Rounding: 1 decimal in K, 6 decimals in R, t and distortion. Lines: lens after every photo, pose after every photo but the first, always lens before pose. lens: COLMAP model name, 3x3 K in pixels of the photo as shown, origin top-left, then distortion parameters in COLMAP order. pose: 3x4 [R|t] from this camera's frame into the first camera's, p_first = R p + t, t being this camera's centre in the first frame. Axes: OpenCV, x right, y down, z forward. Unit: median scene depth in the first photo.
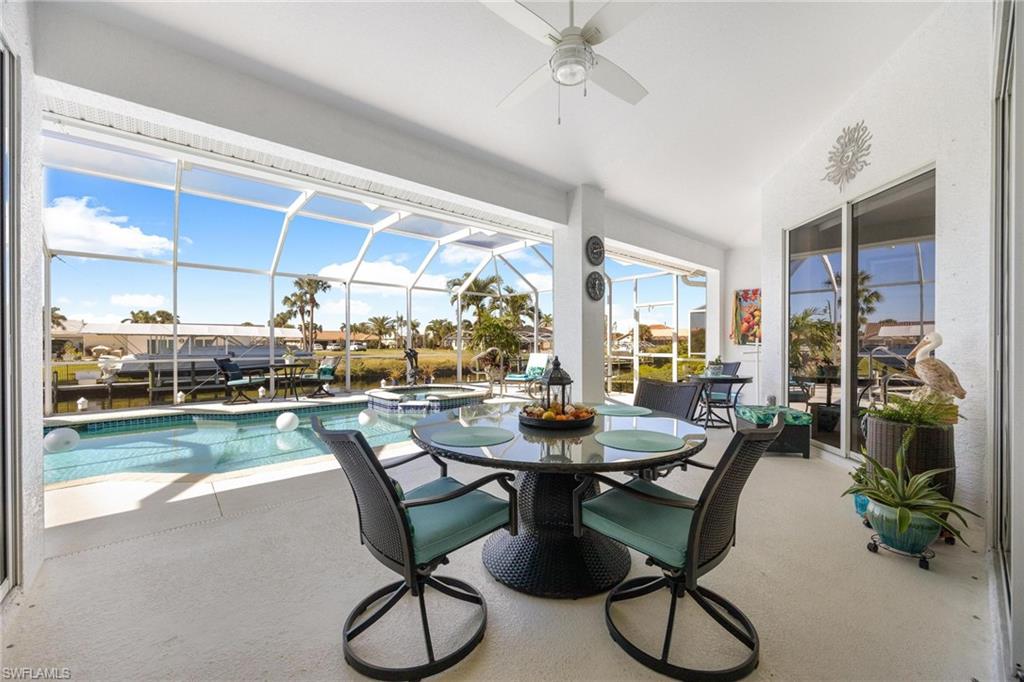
lens RADIAL K [[397.6, 0, 520.9], [0, 397.6, 344.0], [0, 0, 1]] dist [-0.000656, -0.000101]
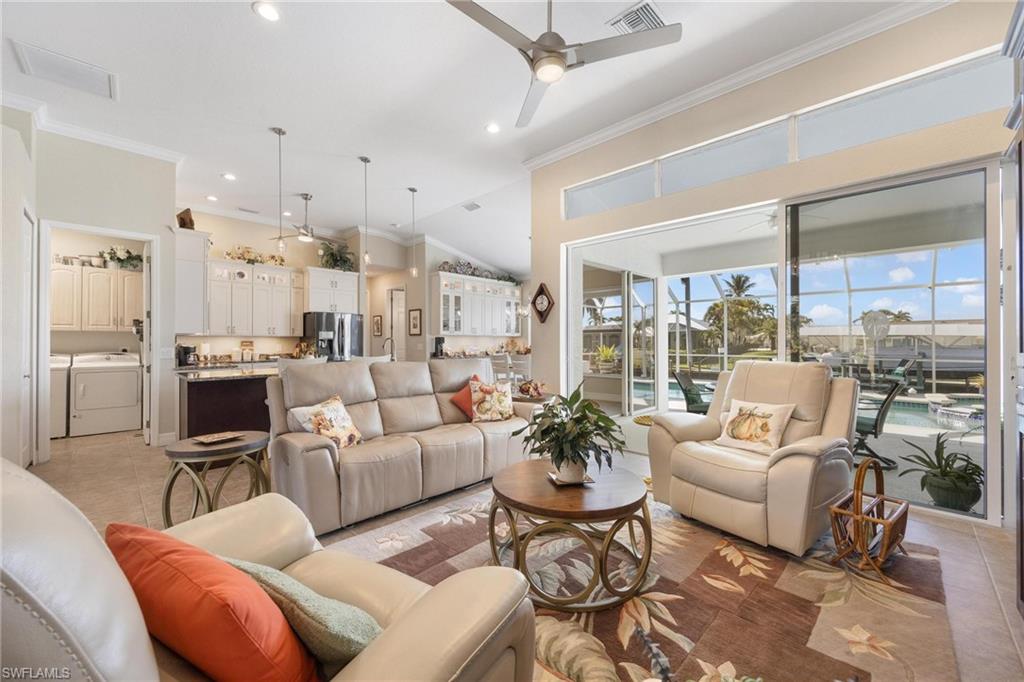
lens RADIAL K [[404.6, 0, 514.6], [0, 404.6, 339.5], [0, 0, 1]] dist [-0.001183, -0.000049]
pose [[0.067415, -0.004419, -0.997715, 0.171477], [-0.000683, 0.999990, -0.004476, -0.005441], [0.997725, 0.000983, 0.067411, -0.045032]]
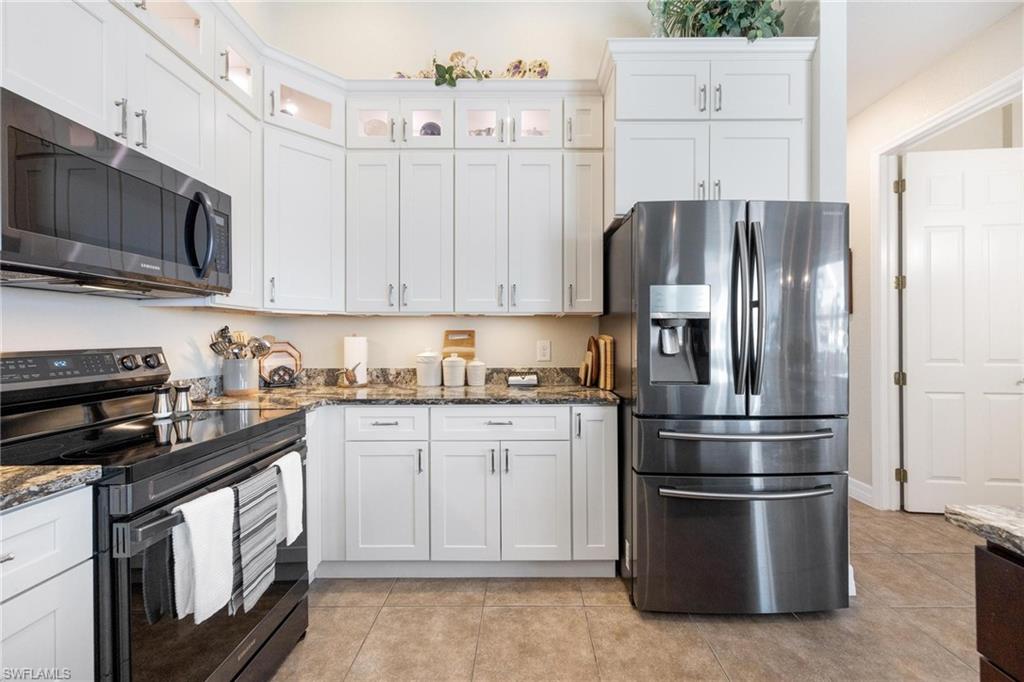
lens RADIAL K [[416.3, 0, 516.3], [0, 416.3, 335.1], [0, 0, 1]] dist [0.000611, 0.000062]
pose [[-0.675360, -0.001991, -0.737485, -0.037159], [0.000800, 0.999994, -0.003432, -0.004162], [0.737487, -0.002908, -0.675355, -0.125846]]
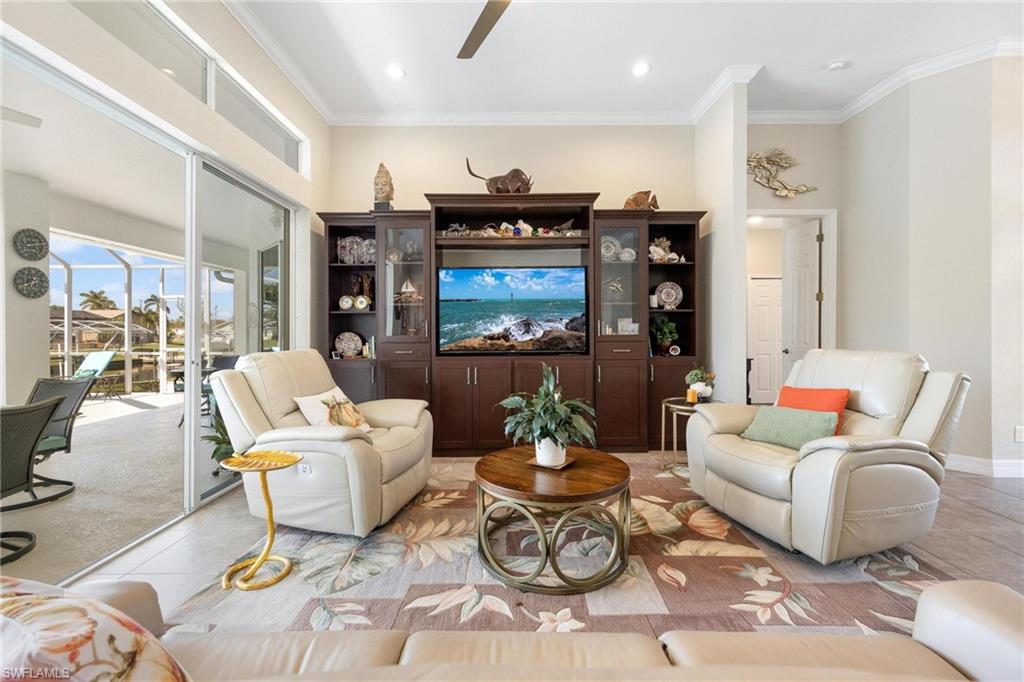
lens RADIAL K [[416.8, 0, 507.5], [0, 416.8, 331.2], [0, 0, 1]] dist [0.001716, 0.000139]
pose [[0.673953, -0.001144, 0.738773, 0.033652], [0.003095, 0.999994, -0.001275, -0.004177], [-0.738768, 0.003146, 0.673953, -0.076203]]
